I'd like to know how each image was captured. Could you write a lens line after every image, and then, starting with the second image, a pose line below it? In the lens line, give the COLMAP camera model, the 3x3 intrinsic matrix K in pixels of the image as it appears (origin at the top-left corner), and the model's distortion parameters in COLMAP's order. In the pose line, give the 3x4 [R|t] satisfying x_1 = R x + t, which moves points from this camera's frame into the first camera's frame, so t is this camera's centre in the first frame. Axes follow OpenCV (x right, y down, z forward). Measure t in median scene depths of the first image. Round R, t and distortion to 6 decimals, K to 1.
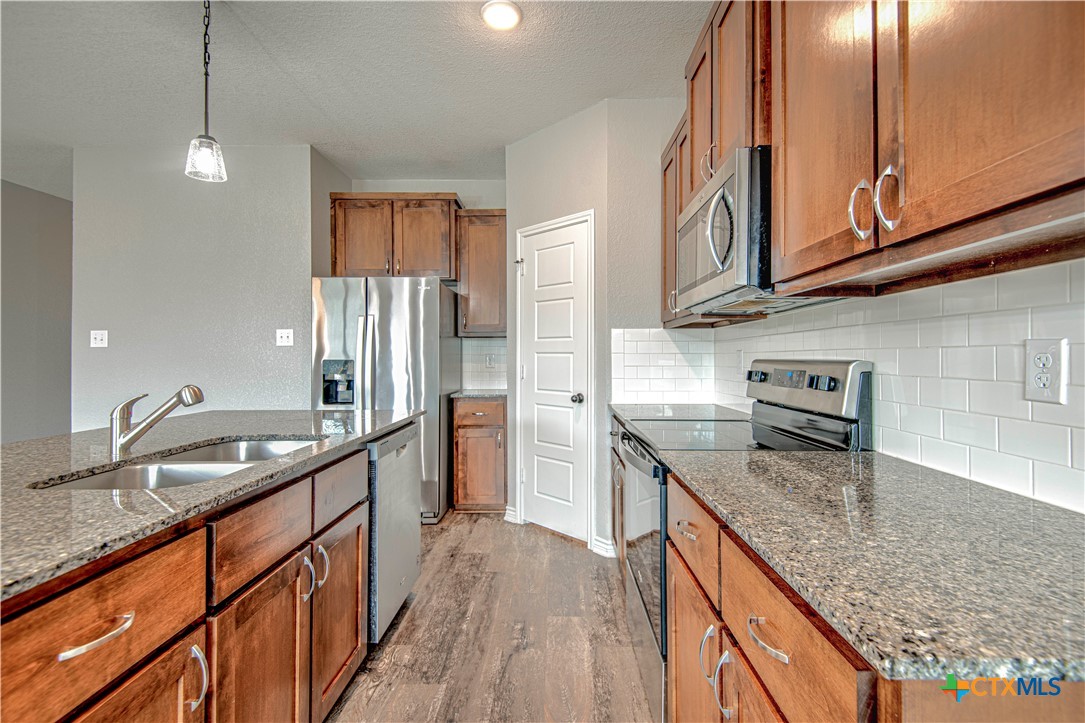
lens RADIAL K [[510.0, 0, 540.6], [0, 510.0, 349.0], [0, 0, 1]] dist [0.005202, 0.000312]
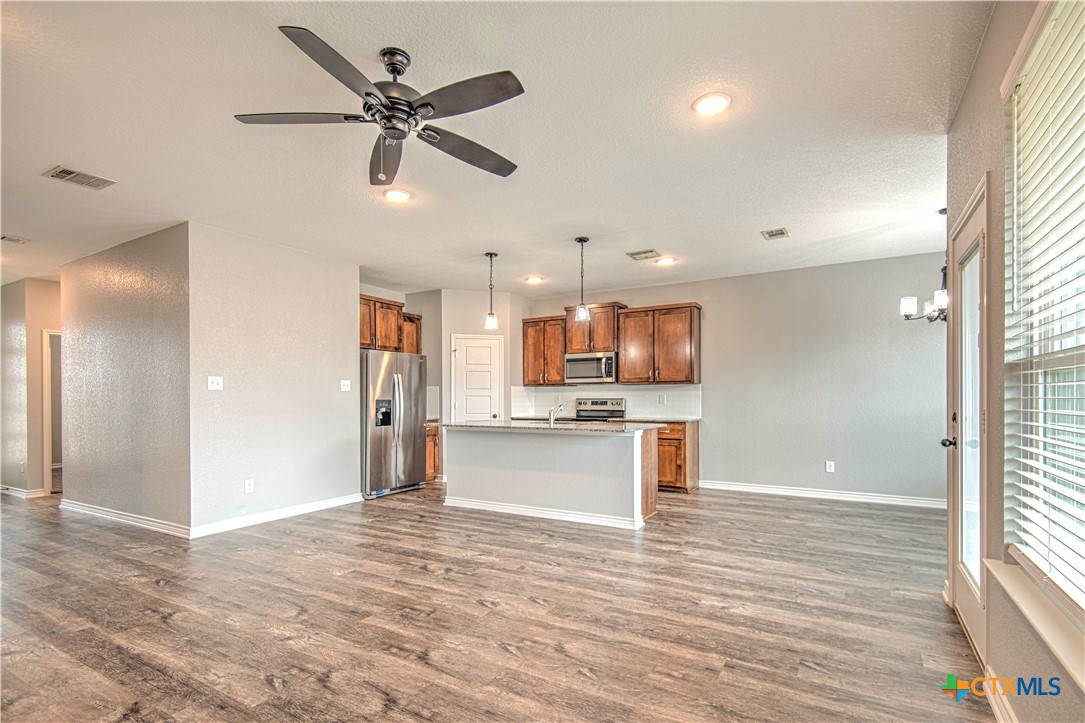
lens RADIAL K [[483.5, 0, 542.0], [0, 483.5, 382.1], [0, 0, 1]] dist [-0.000122, -0.000386]
pose [[0.533587, 0.029000, 0.845248, -1.745765], [-0.011016, 0.999565, -0.027341, 0.001522], [-0.845673, 0.005278, 0.533675, -0.364775]]
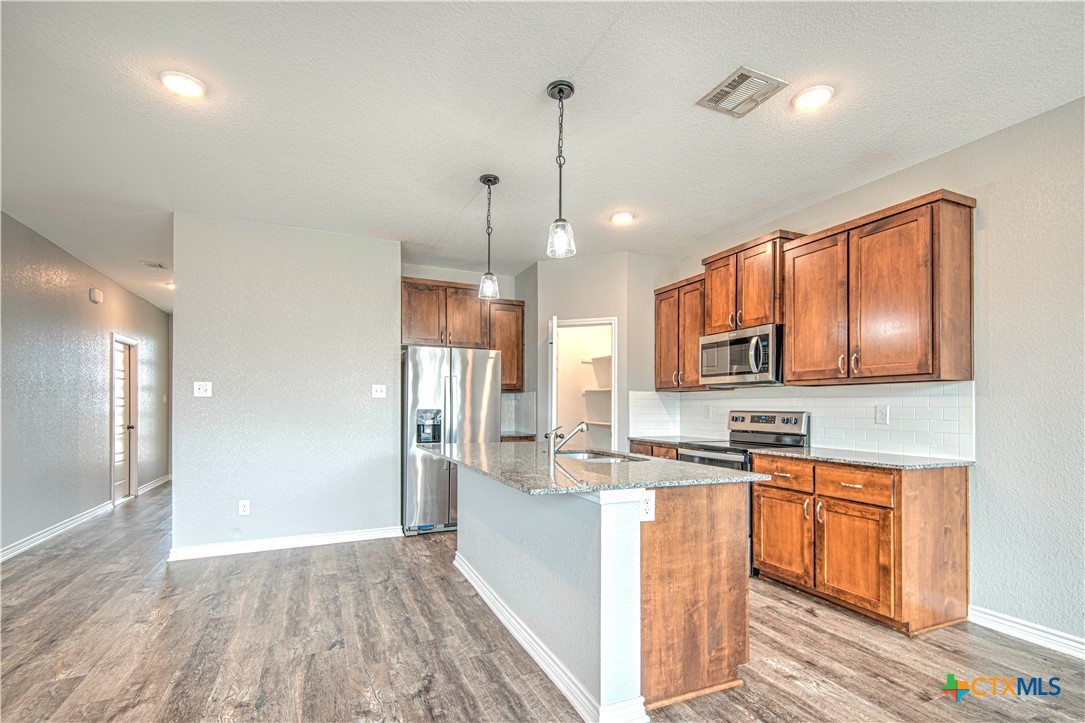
lens RADIAL K [[499.8, 0, 543.7], [0, 499.8, 394.6], [0, 0, 1]] dist [0.007075, -0.000113]
pose [[0.915144, 0.017465, 0.402748, -0.759549], [-0.013838, 0.999833, -0.011915, -0.006768], [-0.402889, 0.005331, 0.915233, -0.360367]]
